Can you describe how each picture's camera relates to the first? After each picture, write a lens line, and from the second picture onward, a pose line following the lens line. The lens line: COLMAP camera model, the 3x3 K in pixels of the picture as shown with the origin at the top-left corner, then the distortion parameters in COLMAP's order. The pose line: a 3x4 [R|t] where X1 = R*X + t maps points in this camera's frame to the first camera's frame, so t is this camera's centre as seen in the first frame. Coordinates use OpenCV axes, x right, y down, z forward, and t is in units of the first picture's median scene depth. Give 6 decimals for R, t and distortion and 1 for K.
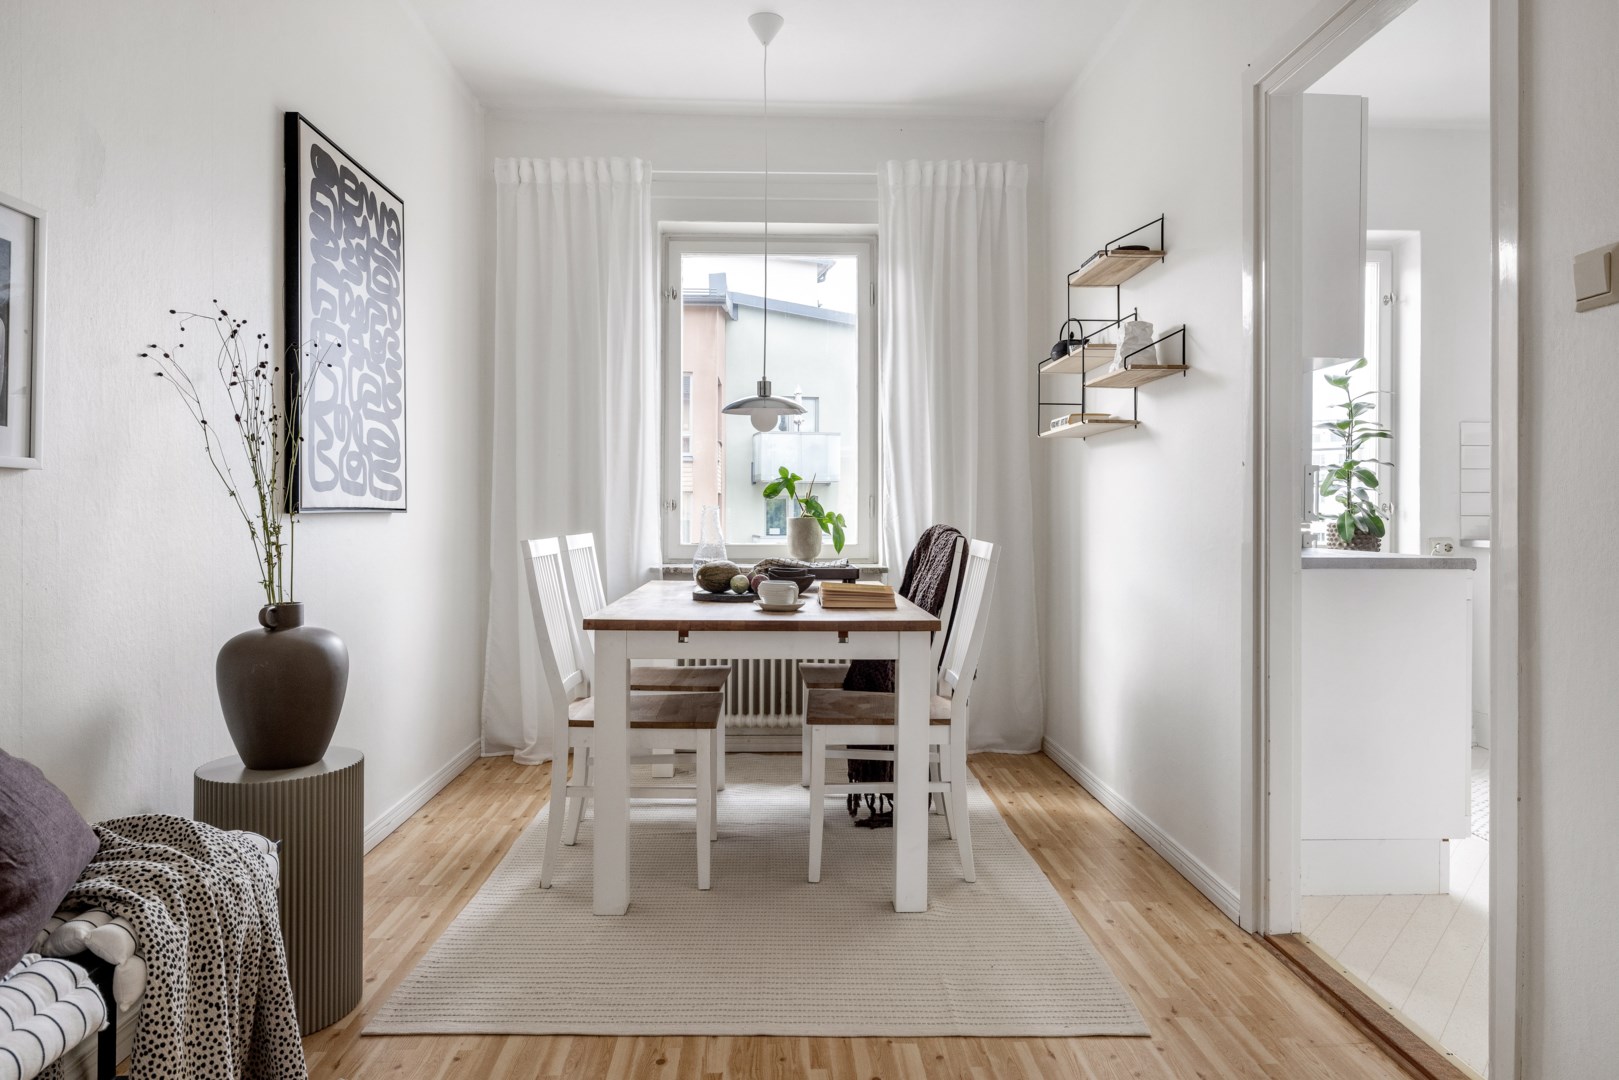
lens RADIAL K [[976.0, 0, 803.5], [0, 976.0, 510.8], [0, 0, 1]] dist [-0.003685, -0.000516]
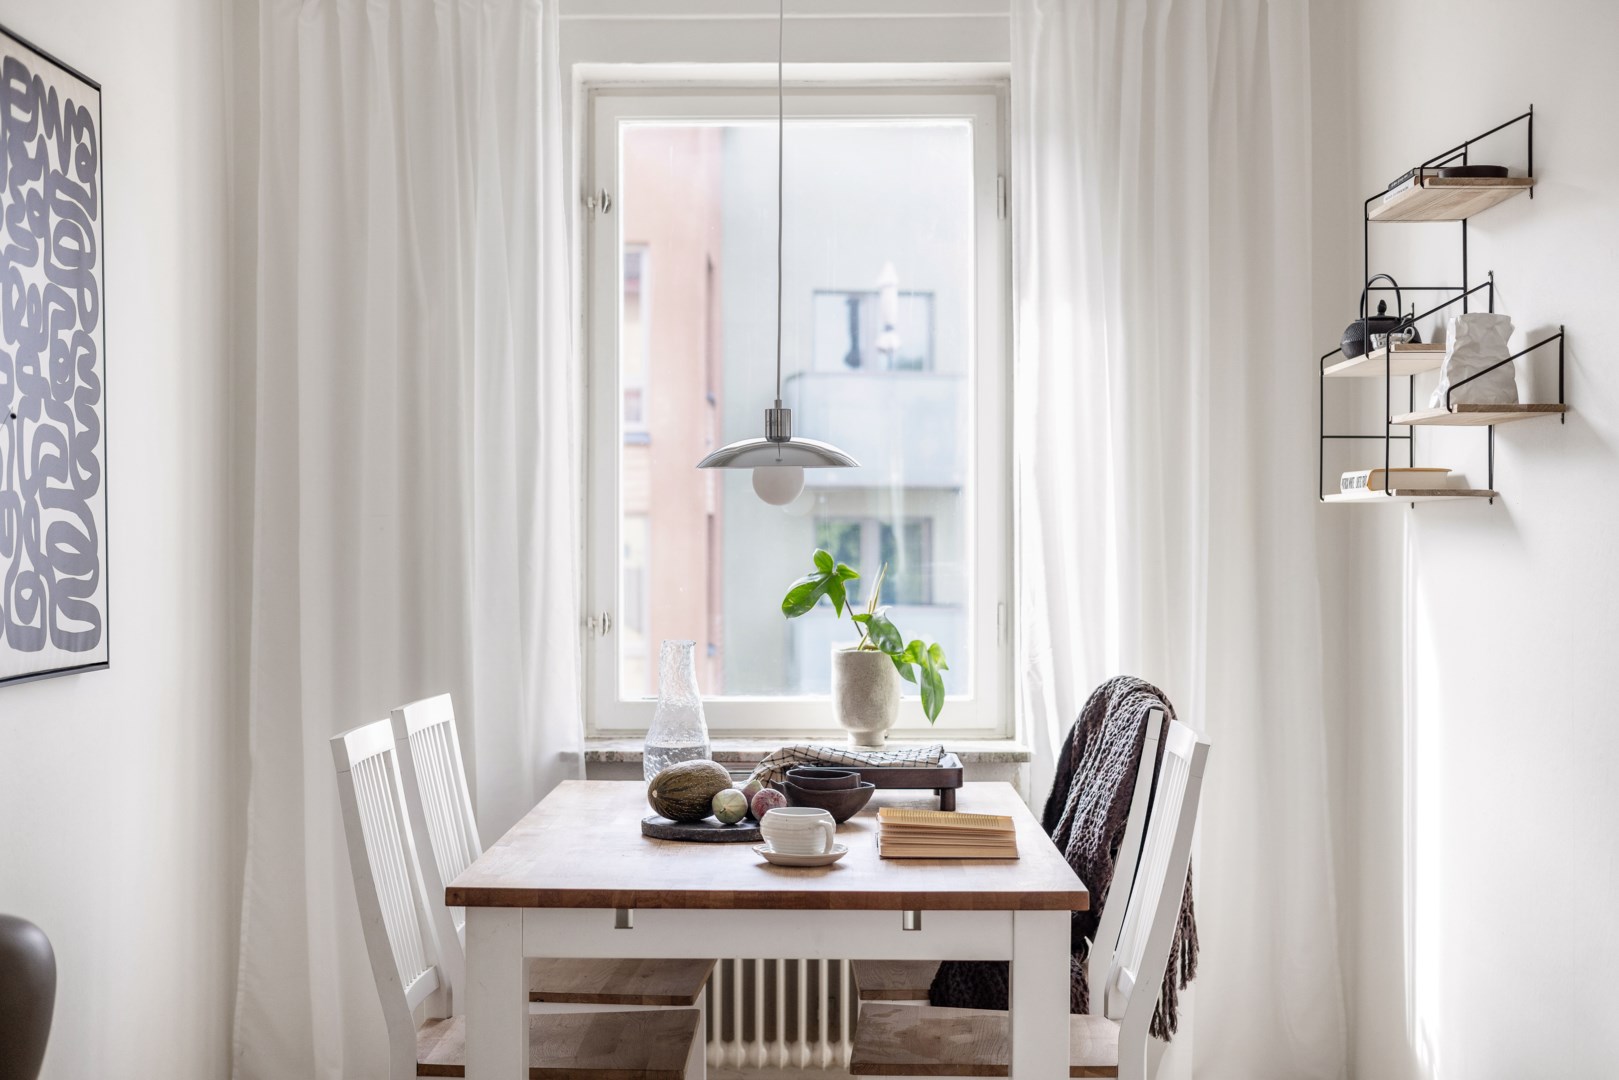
lens RADIAL K [[2270.2, 0, 809.5], [0, 2270.2, 540.0], [0, 0, 1]] dist [0.000127, -0.003424]
pose [[0.999048, -0.002110, -0.043577, 0.032144], [0.002217, 0.999995, 0.002414, -0.072423], [0.043571, -0.002509, 0.999047, -0.232681]]
